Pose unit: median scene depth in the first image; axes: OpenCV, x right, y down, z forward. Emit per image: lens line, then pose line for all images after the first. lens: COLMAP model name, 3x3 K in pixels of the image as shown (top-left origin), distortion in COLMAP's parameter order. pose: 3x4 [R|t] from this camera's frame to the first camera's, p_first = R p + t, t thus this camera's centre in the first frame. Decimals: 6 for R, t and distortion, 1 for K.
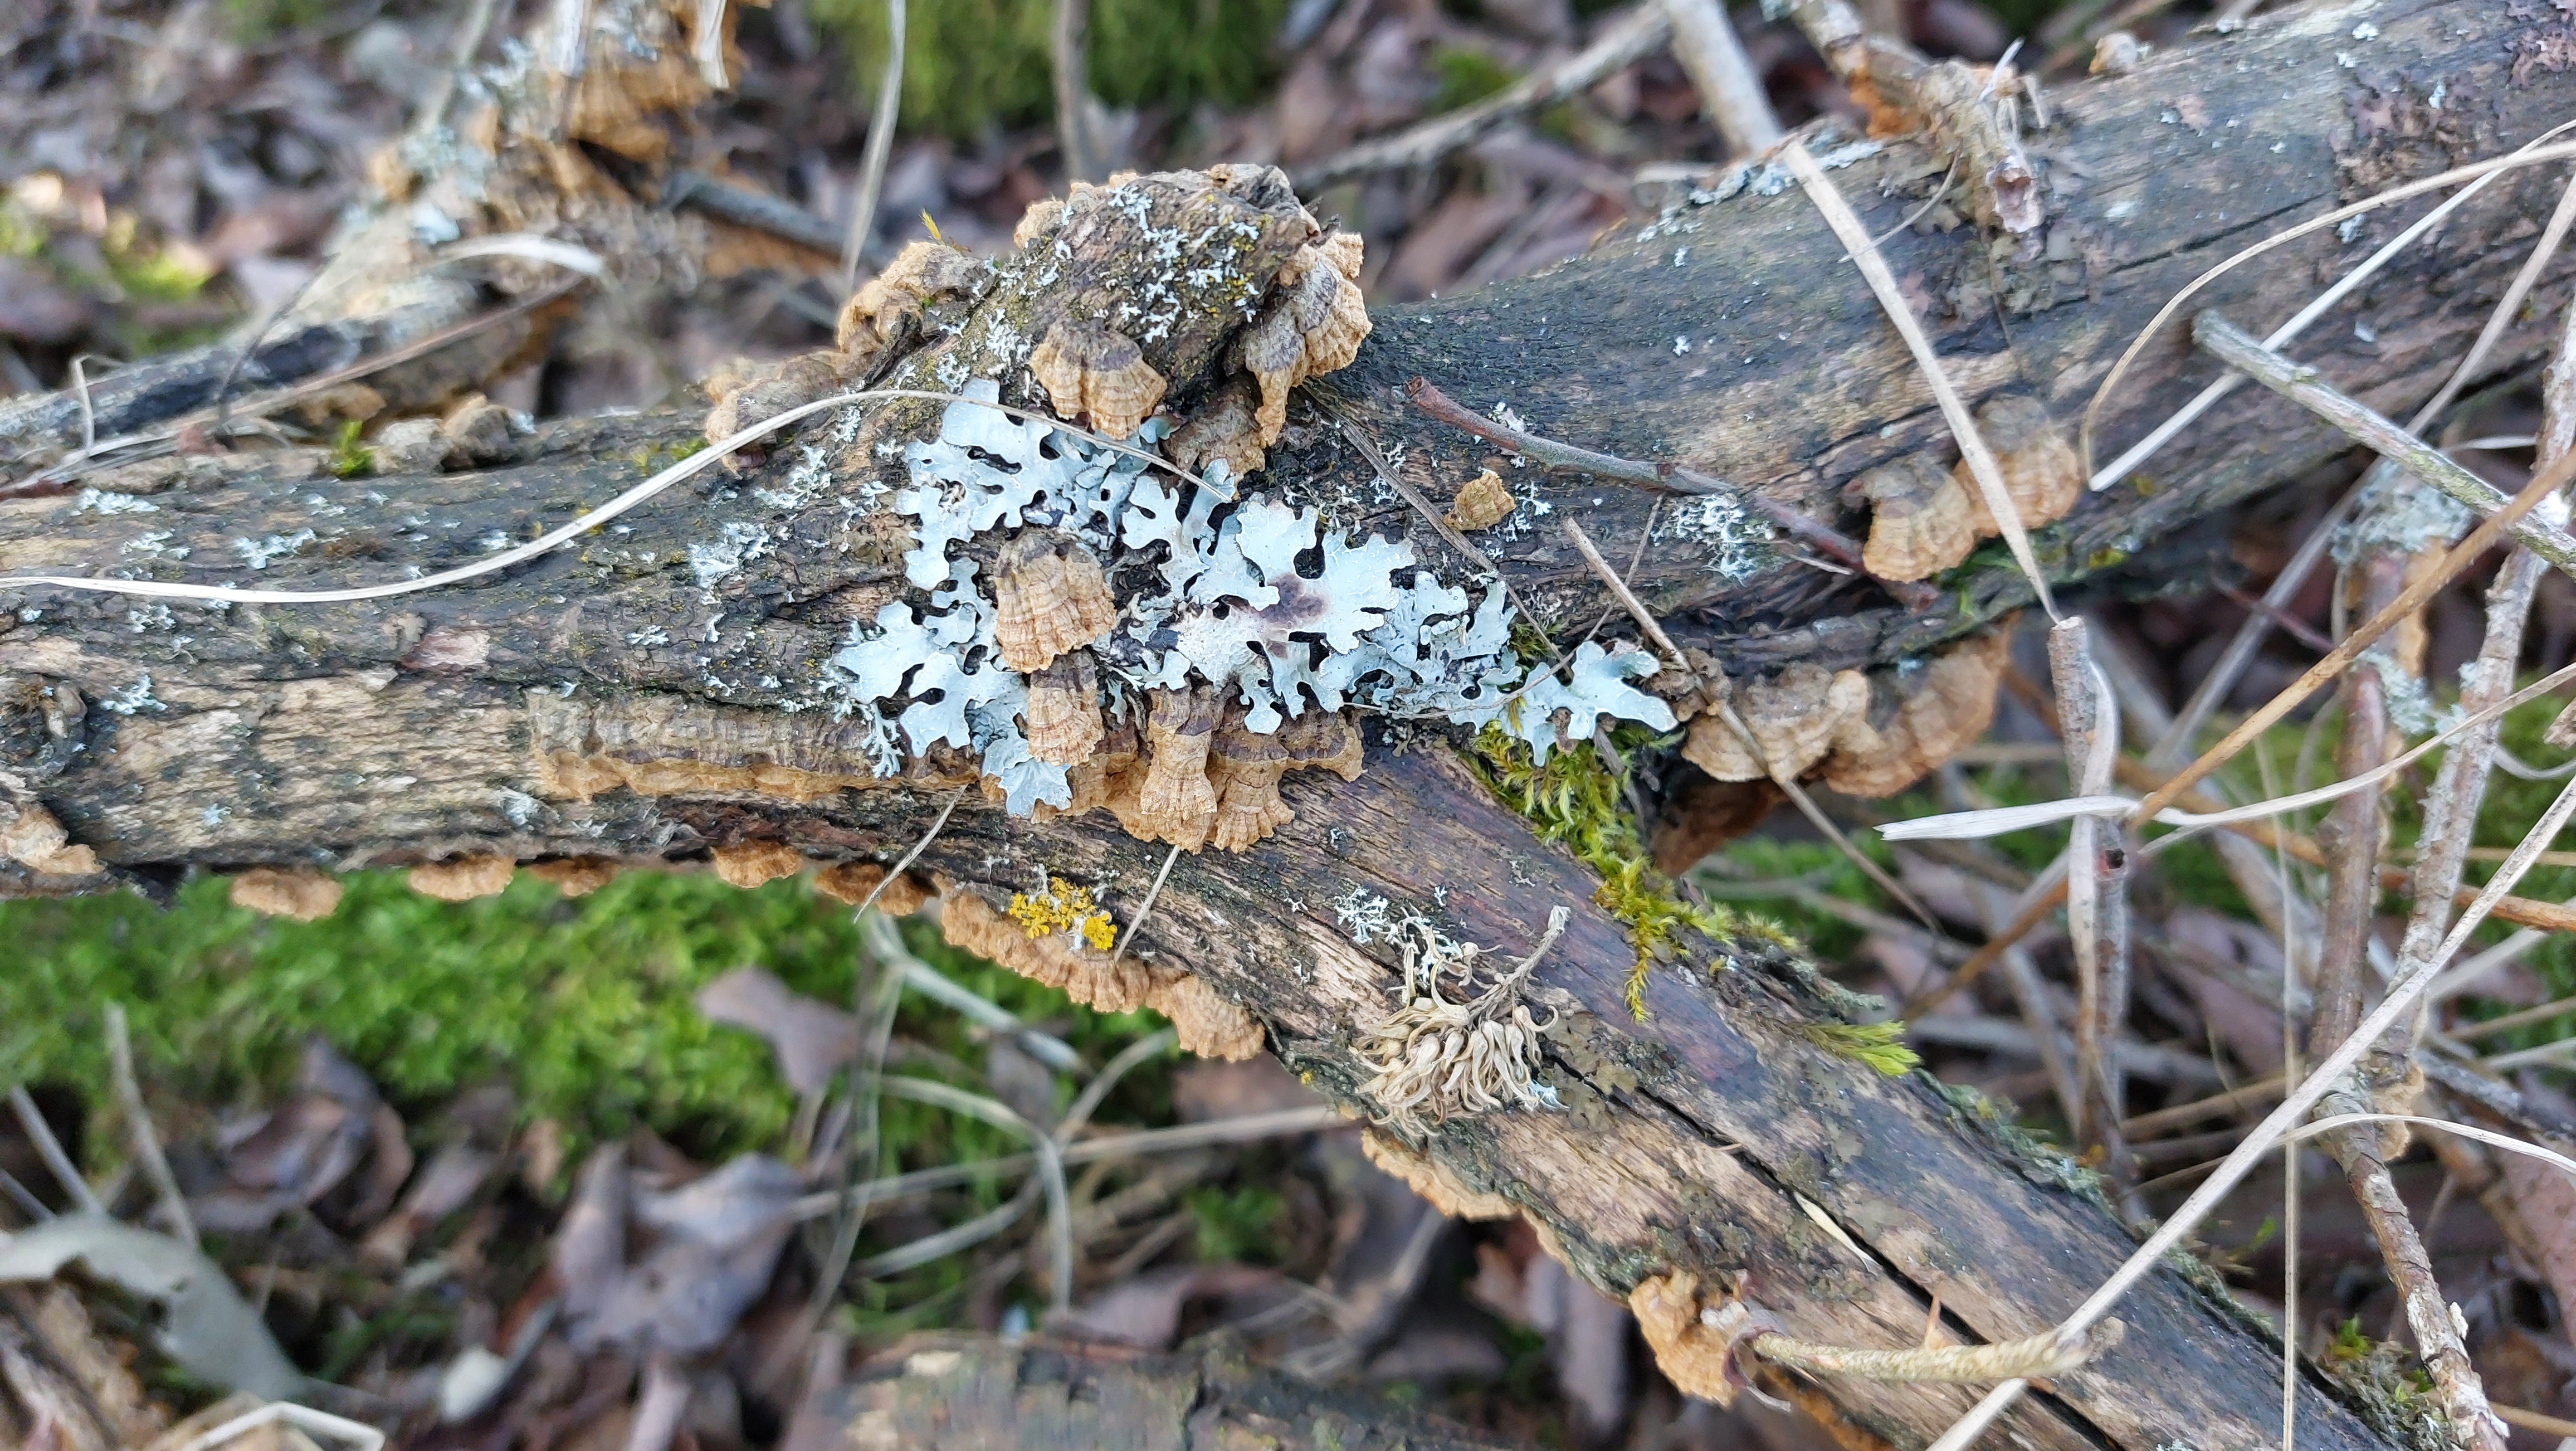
lens RADIAL K [[1811.2, 0, 1288.0], [0, 1811.2, 725.5], [0, 0, 1]] dist [0.000217, 0.001431]
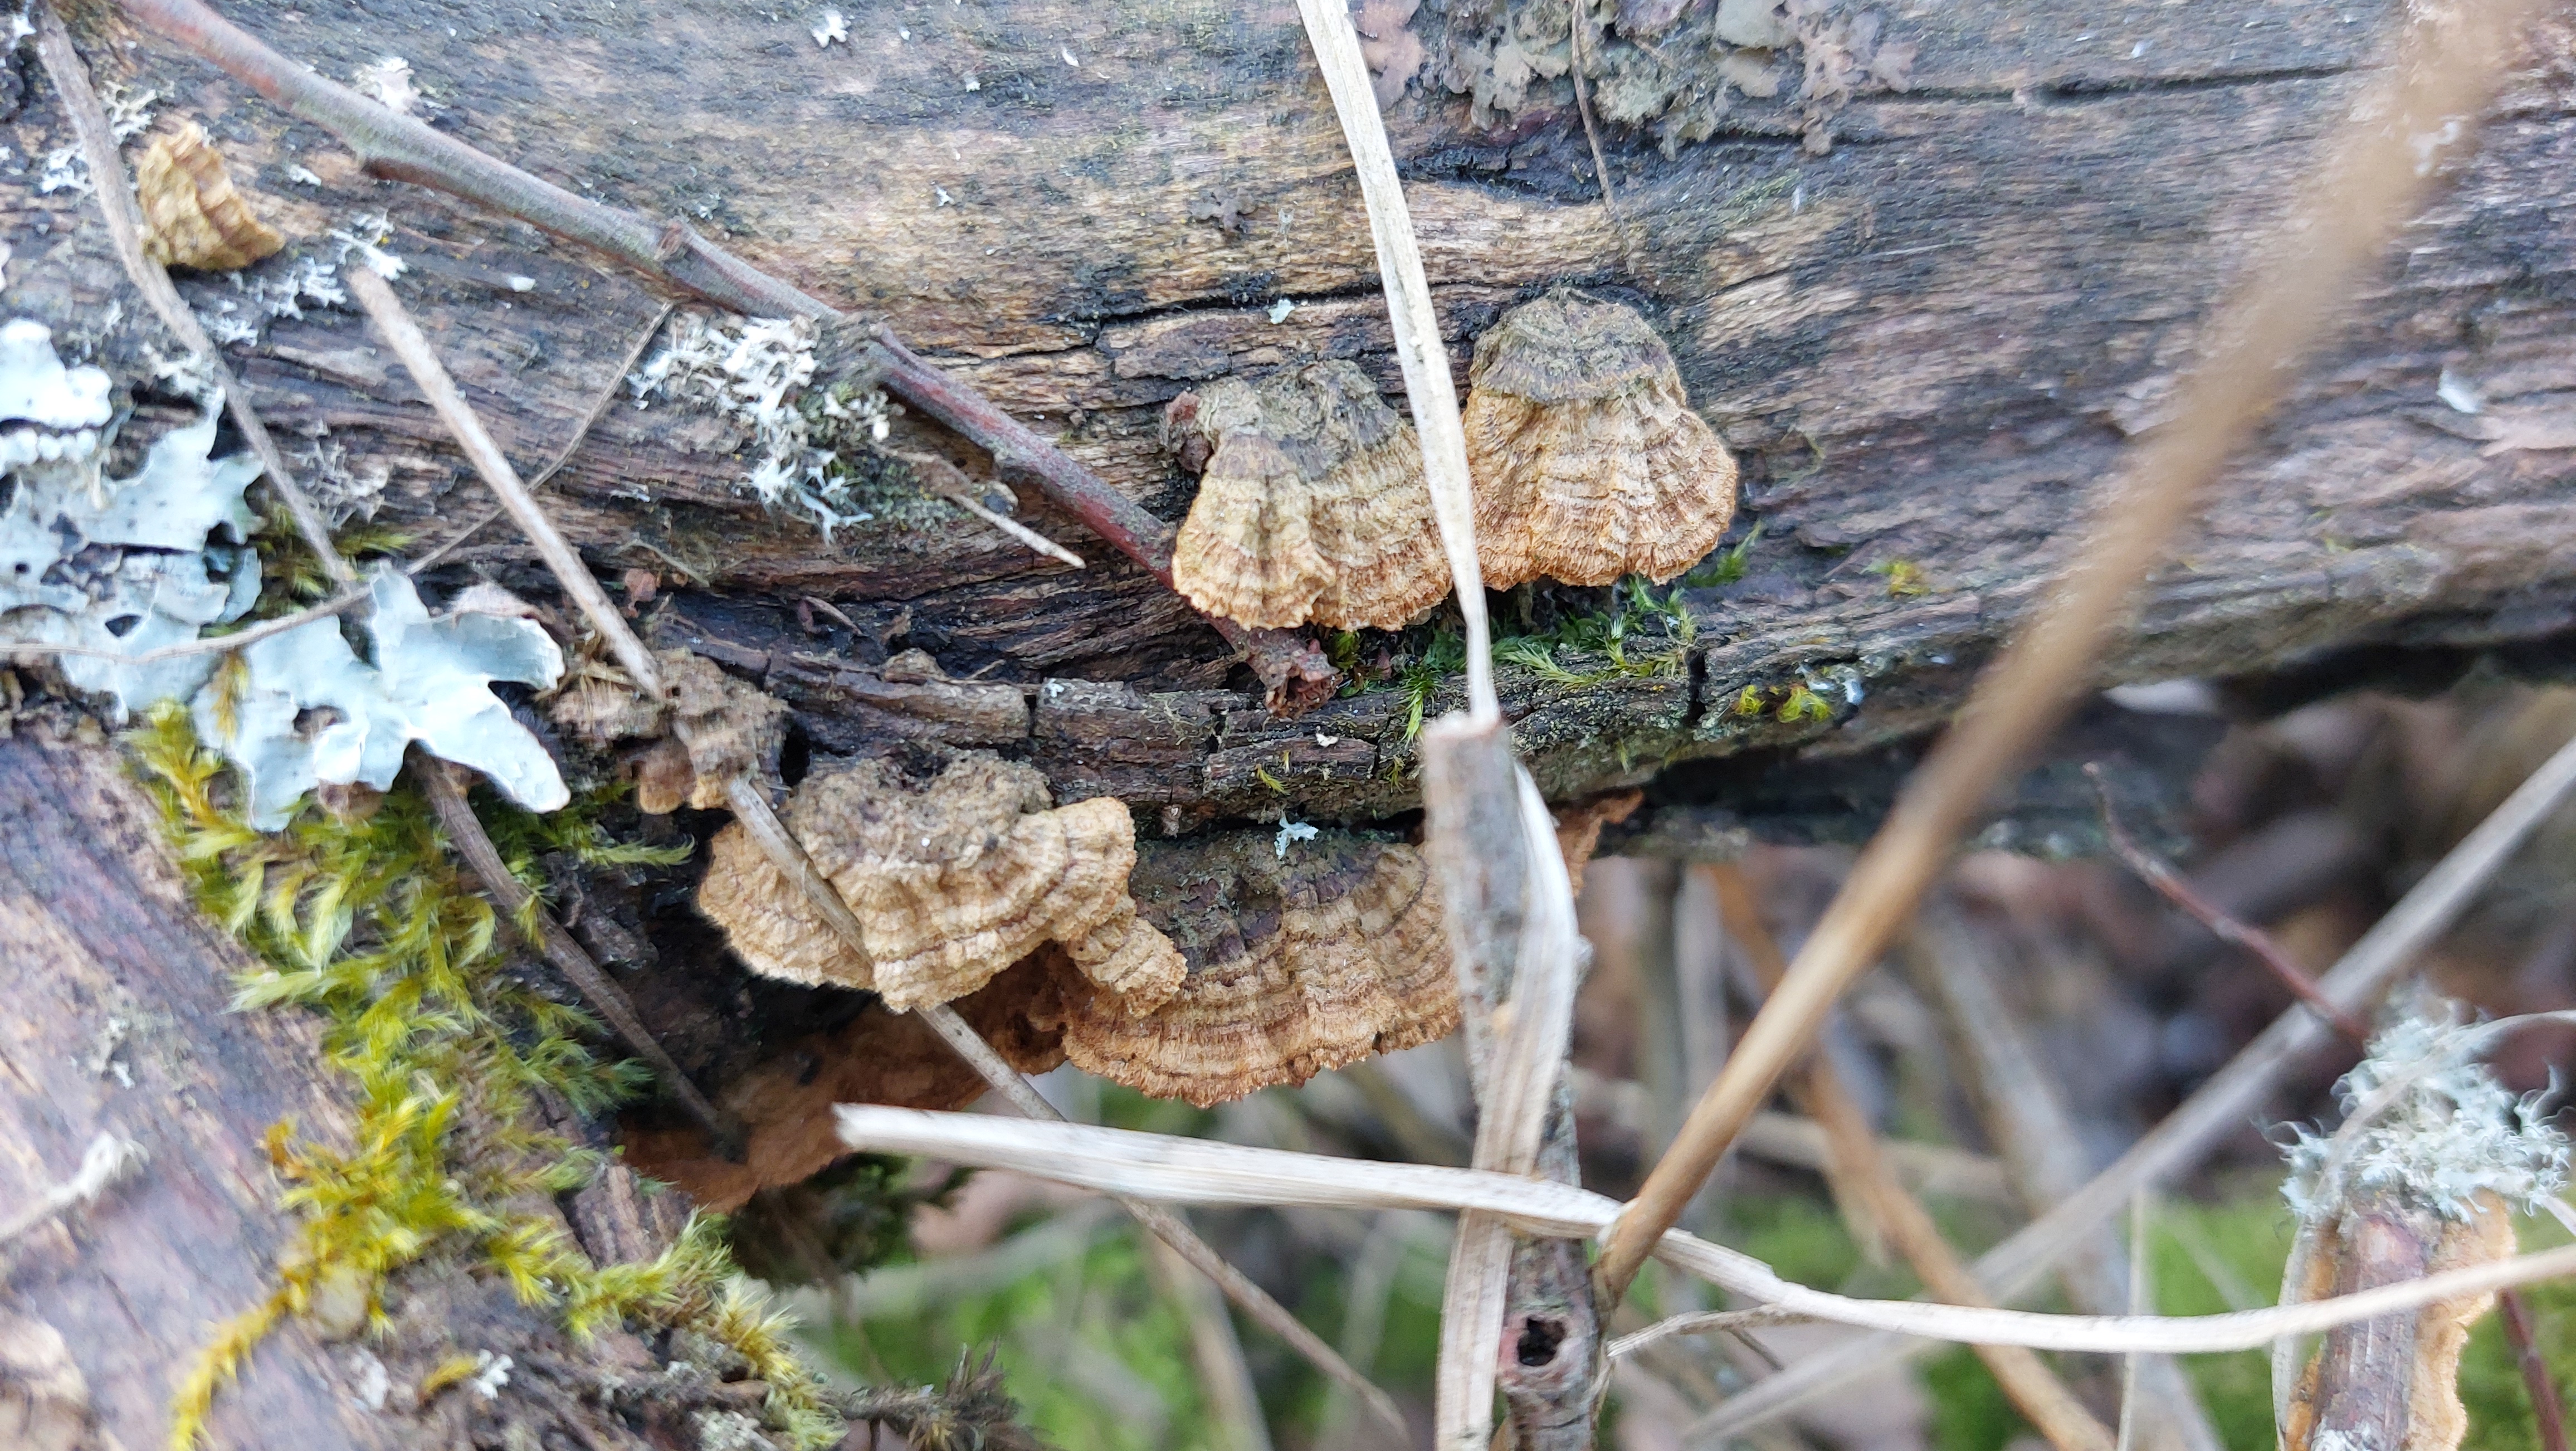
lens RADIAL K [[1823.1, 0, 1288.0], [0, 1823.1, 725.5], [0, 0, 1]] dist [-0.039603, -0.002614]
pose [[0.967257, 0.201352, -0.154507, 0.434922], [-0.221741, 0.966602, -0.128497, -0.000232], [0.123473, 0.158550, 0.979600, 0.575320]]
